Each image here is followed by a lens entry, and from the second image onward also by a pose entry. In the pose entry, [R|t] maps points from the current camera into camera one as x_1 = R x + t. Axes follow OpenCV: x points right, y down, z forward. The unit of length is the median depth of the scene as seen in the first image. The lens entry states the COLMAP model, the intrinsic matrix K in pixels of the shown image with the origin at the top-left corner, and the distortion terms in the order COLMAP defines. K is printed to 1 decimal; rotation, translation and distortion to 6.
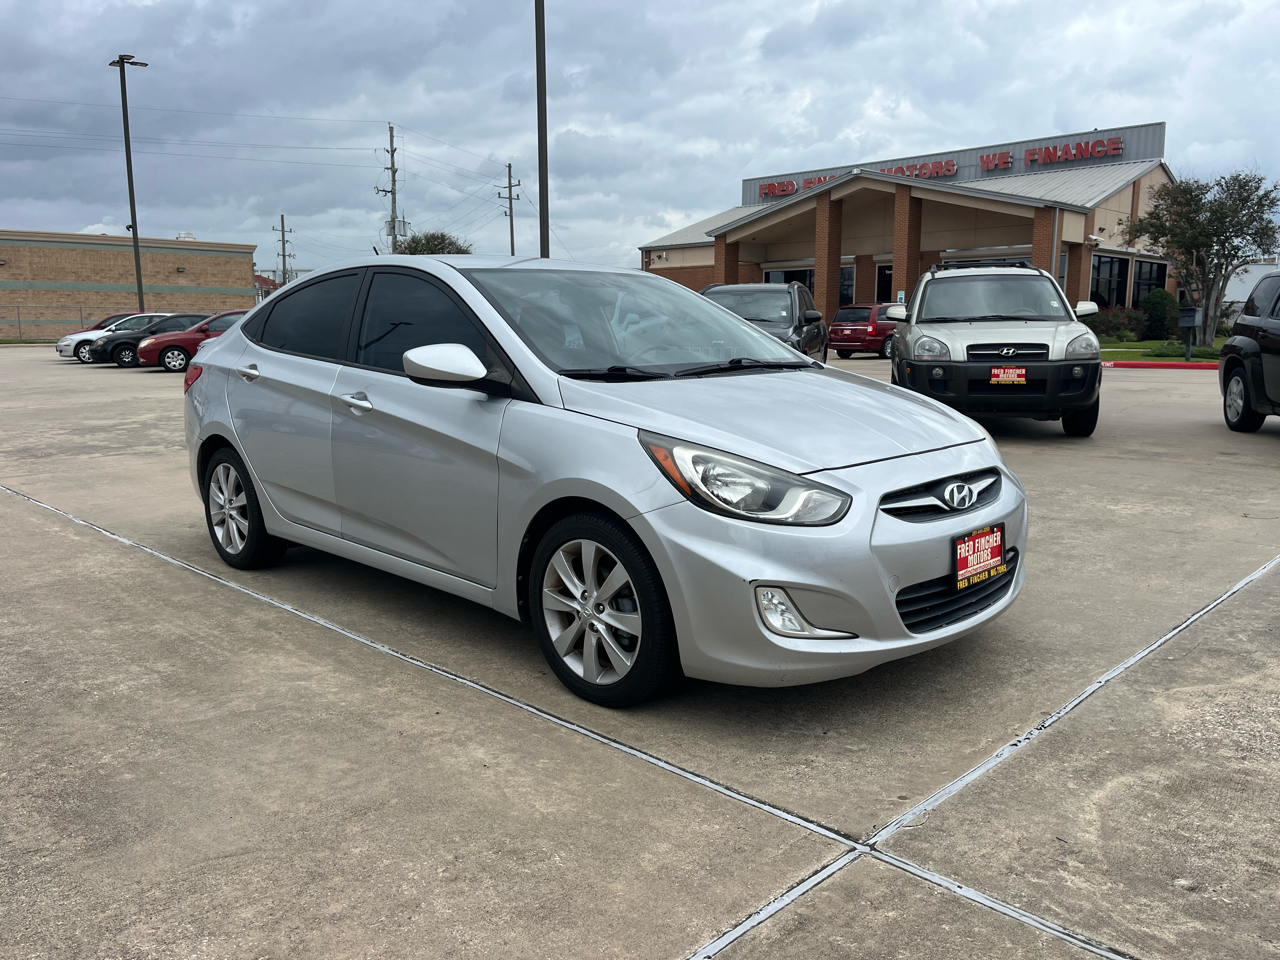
lens RADIAL K [[974.4, 0, 642.7], [0, 974.4, 487.0], [0, 0, 1]] dist [0.083118, -0.118195]
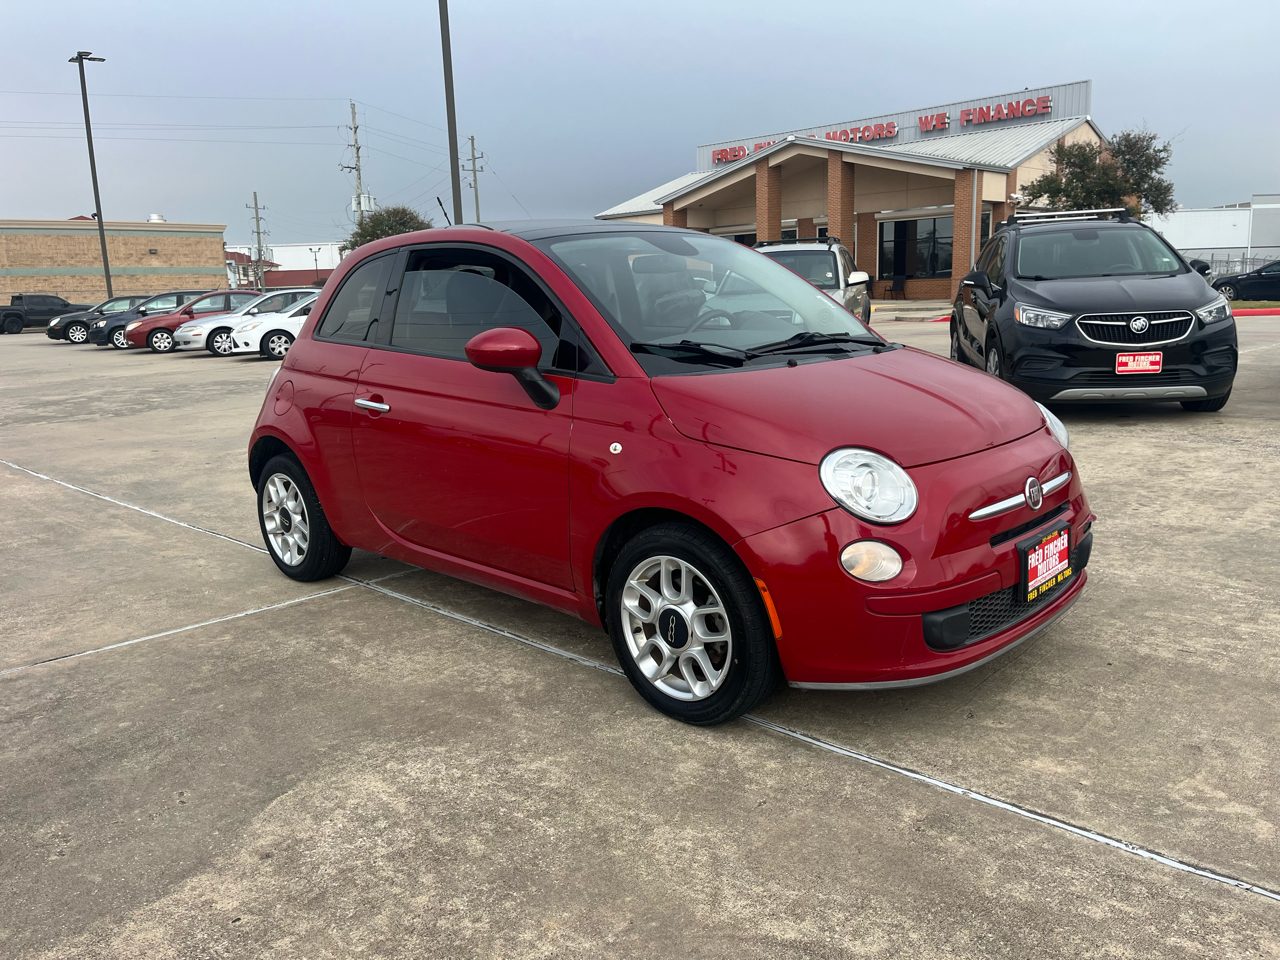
lens RADIAL K [[974.4, 0, 640.6], [0, 974.4, 483.1], [0, 0, 1]] dist [0.083118, -0.118195]
pose [[0.999487, -0.031981, 0.001958, 0.306973], [0.031902, 0.998977, 0.032041, 0.044453], [-0.002981, -0.031962, 0.999485, -0.387682]]
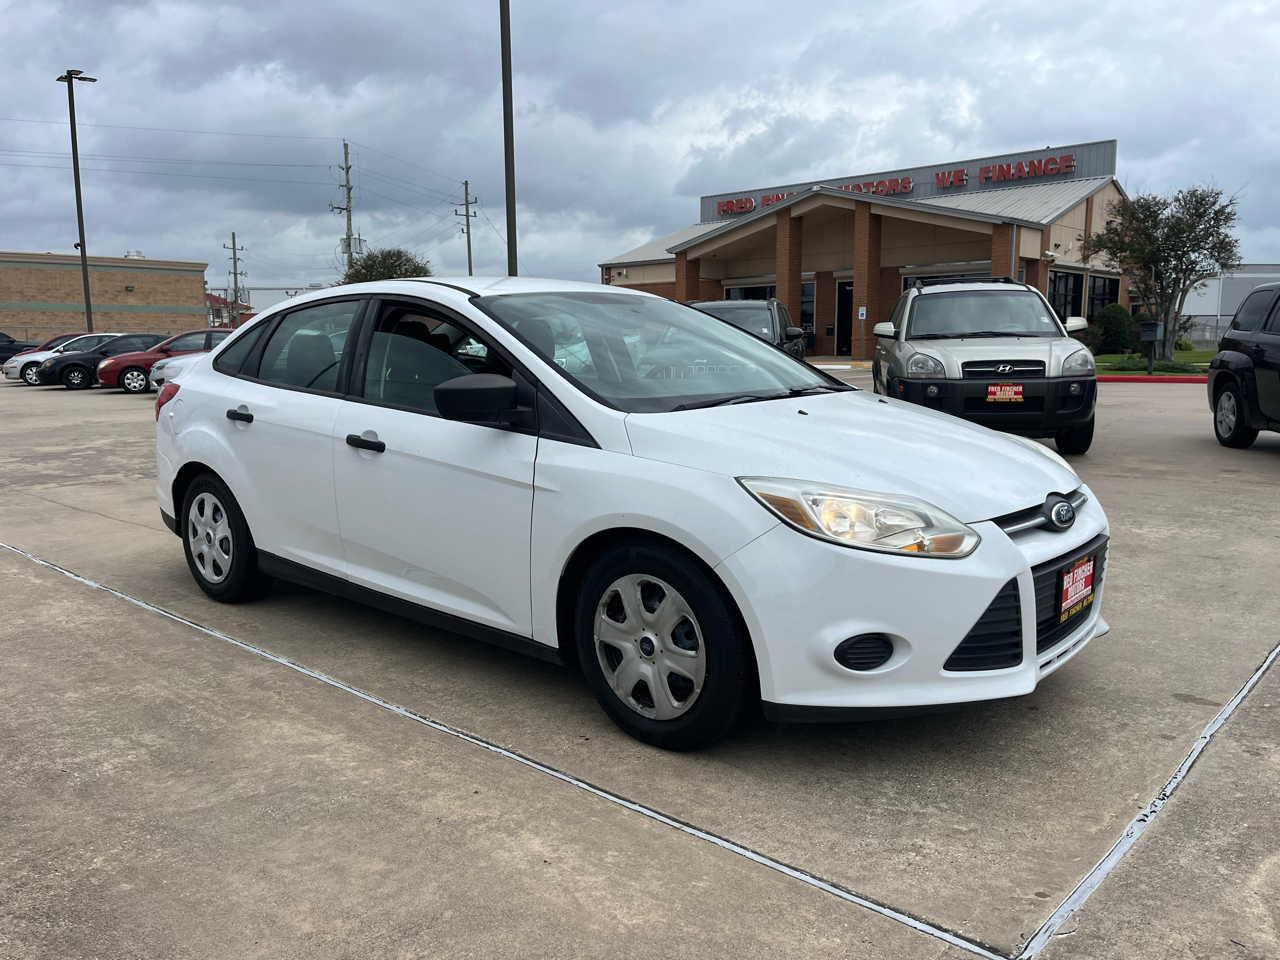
lens RADIAL K [[974.4, 0, 638.1], [0, 974.4, 487.6], [0, 0, 1]] dist [0.083118, -0.118195]
pose [[0.999171, -0.012060, 0.038878, -0.050451], [0.012669, 0.999800, -0.015452, -0.013681], [-0.038684, 0.015932, 0.999124, 0.060353]]
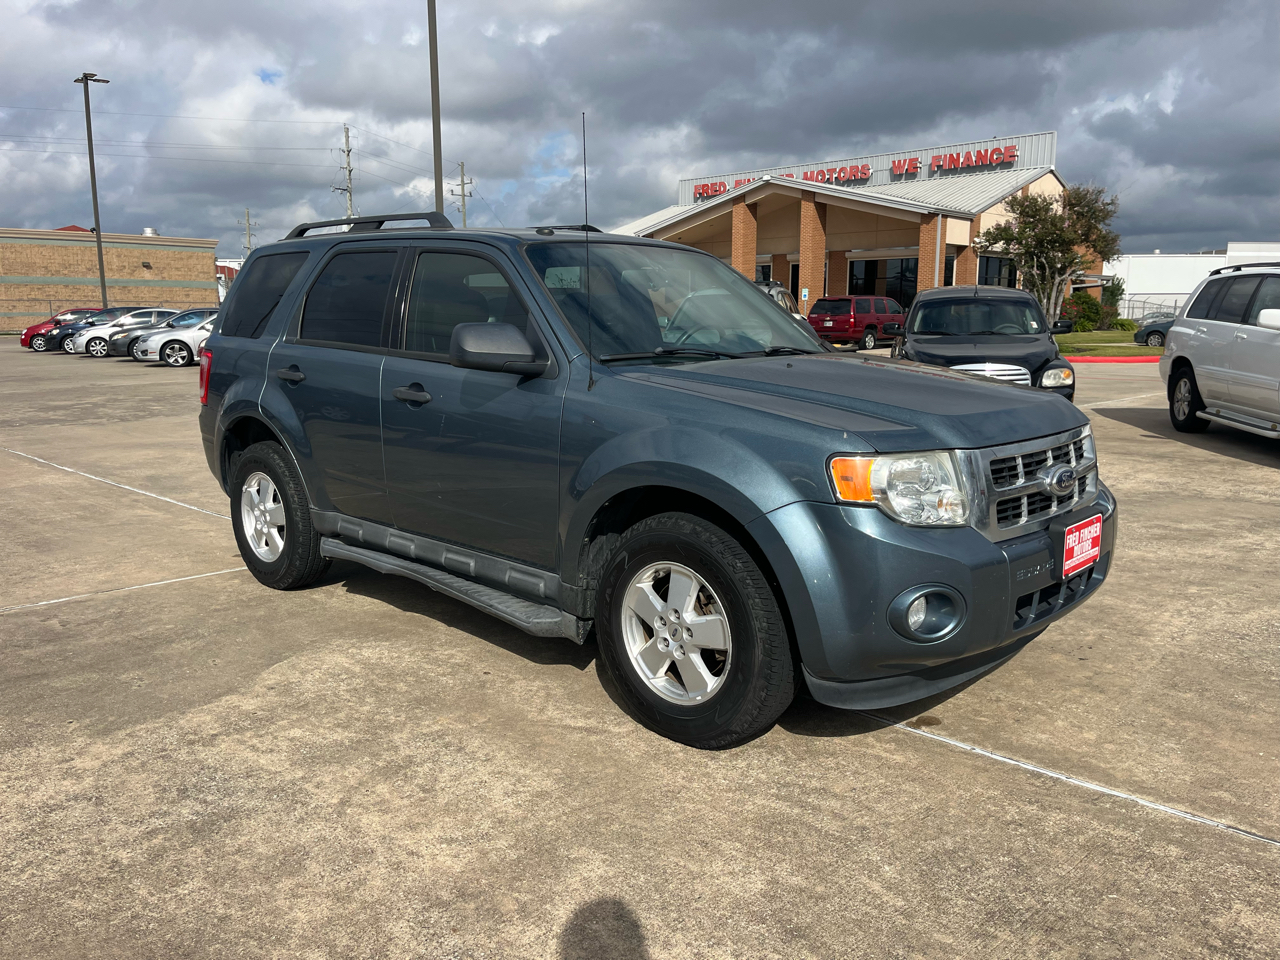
lens RADIAL K [[974.4, 0, 631.0], [0, 974.4, 486.5], [0, 0, 1]] dist [0.083118, -0.118195]
pose [[0.999929, -0.000984, 0.011892, 0.376934], [0.000858, 0.999944, 0.010558, 0.064731], [-0.011902, -0.010547, 0.999874, -0.630230]]
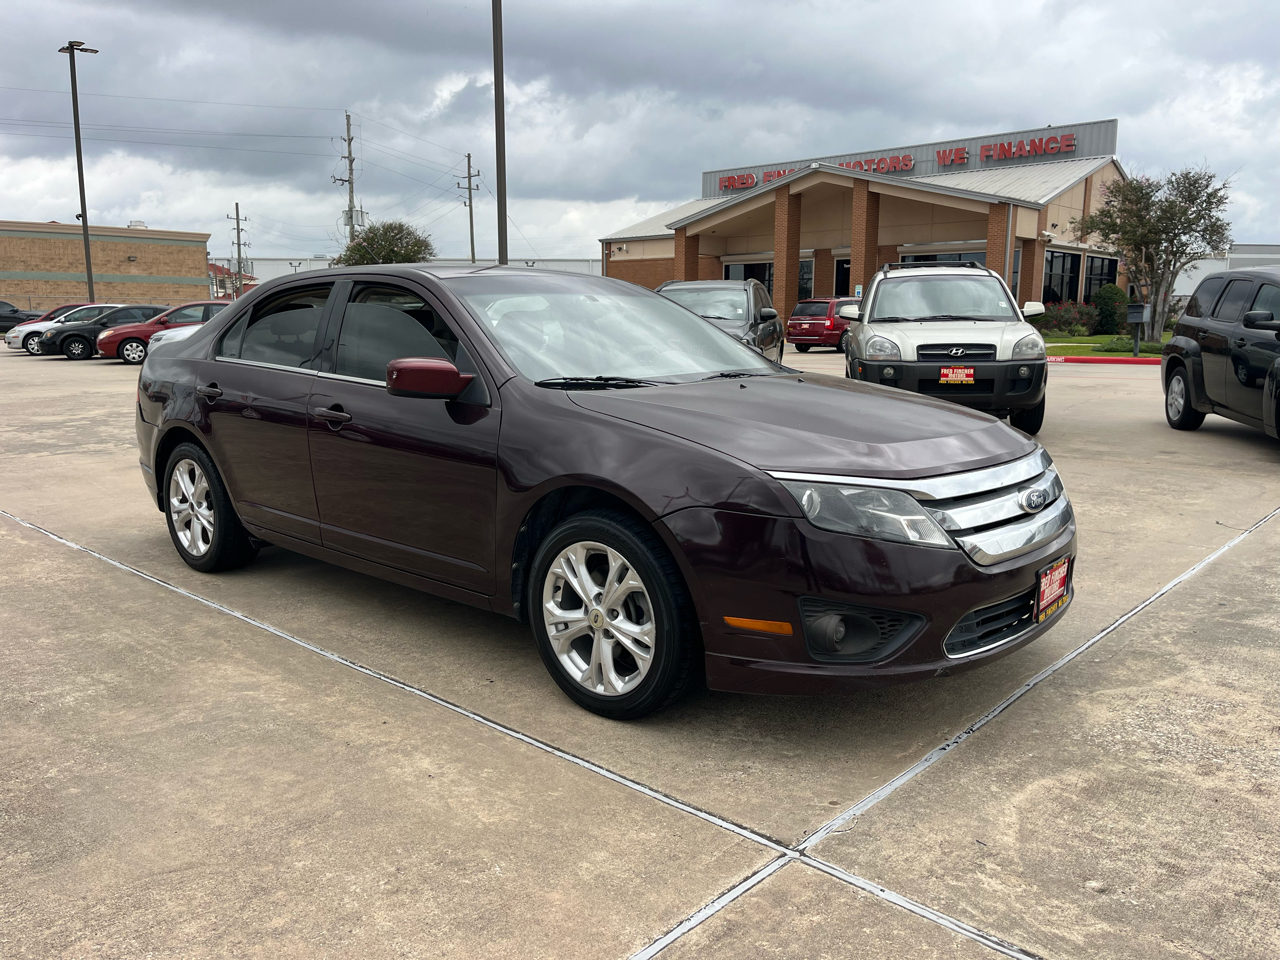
lens RADIAL K [[974.4, 0, 637.9], [0, 974.4, 484.8], [0, 0, 1]] dist [0.083118, -0.118195]
pose [[0.999420, -0.001866, 0.034003, 0.009829], [0.001627, 0.999974, 0.007077, -0.011809], [-0.034015, -0.007018, 0.999397, -0.011901]]
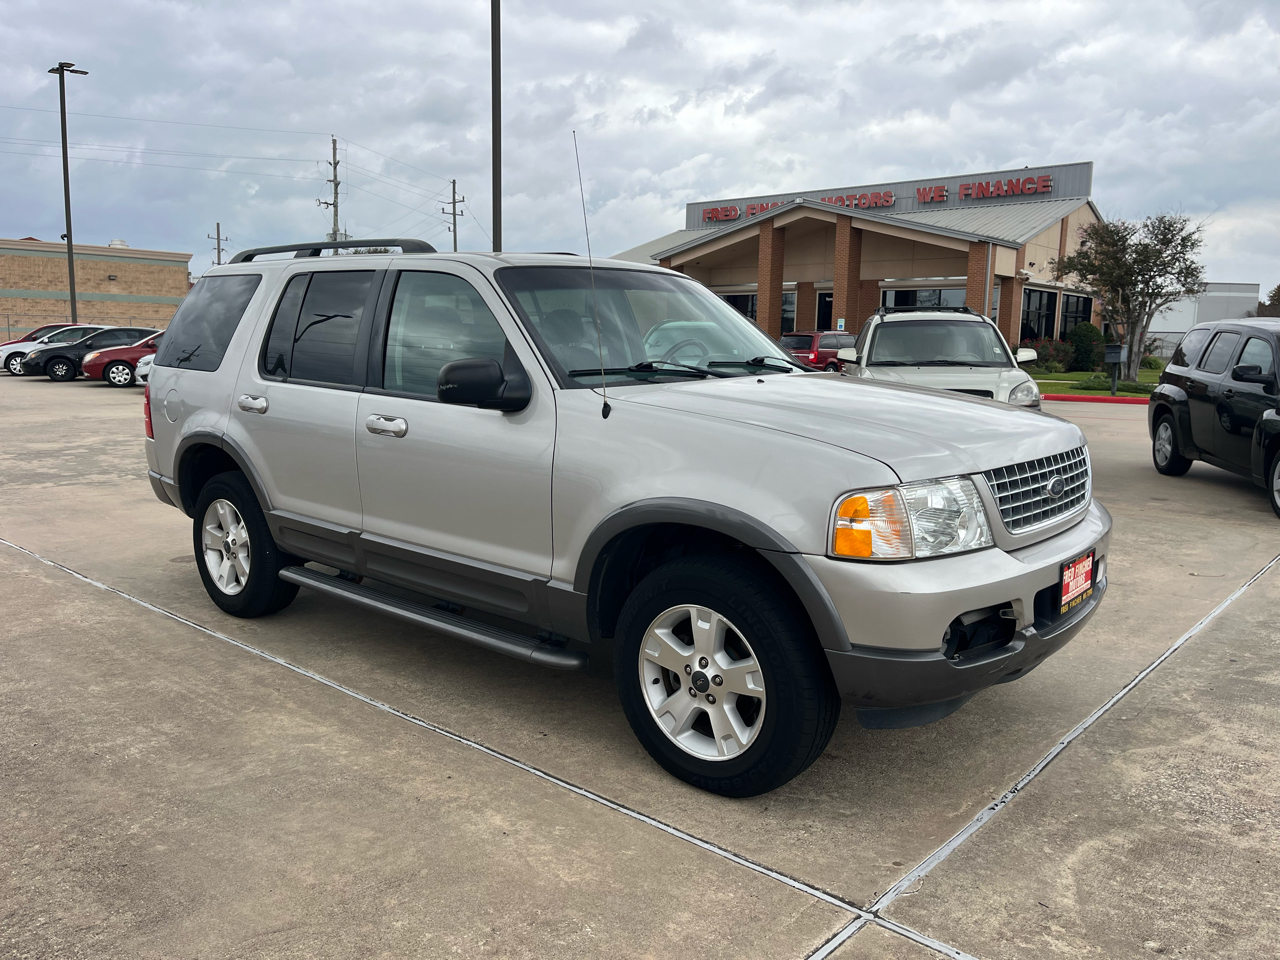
lens RADIAL K [[974.4, 0, 640.2], [0, 974.4, 486.5], [0, 0, 1]] dist [0.083118, -0.118195]
pose [[0.998094, 0.012534, 0.060422, -0.038679], [-0.011544, 0.999794, -0.016693, -0.033961], [-0.060619, 0.015964, 0.998033, -0.032801]]
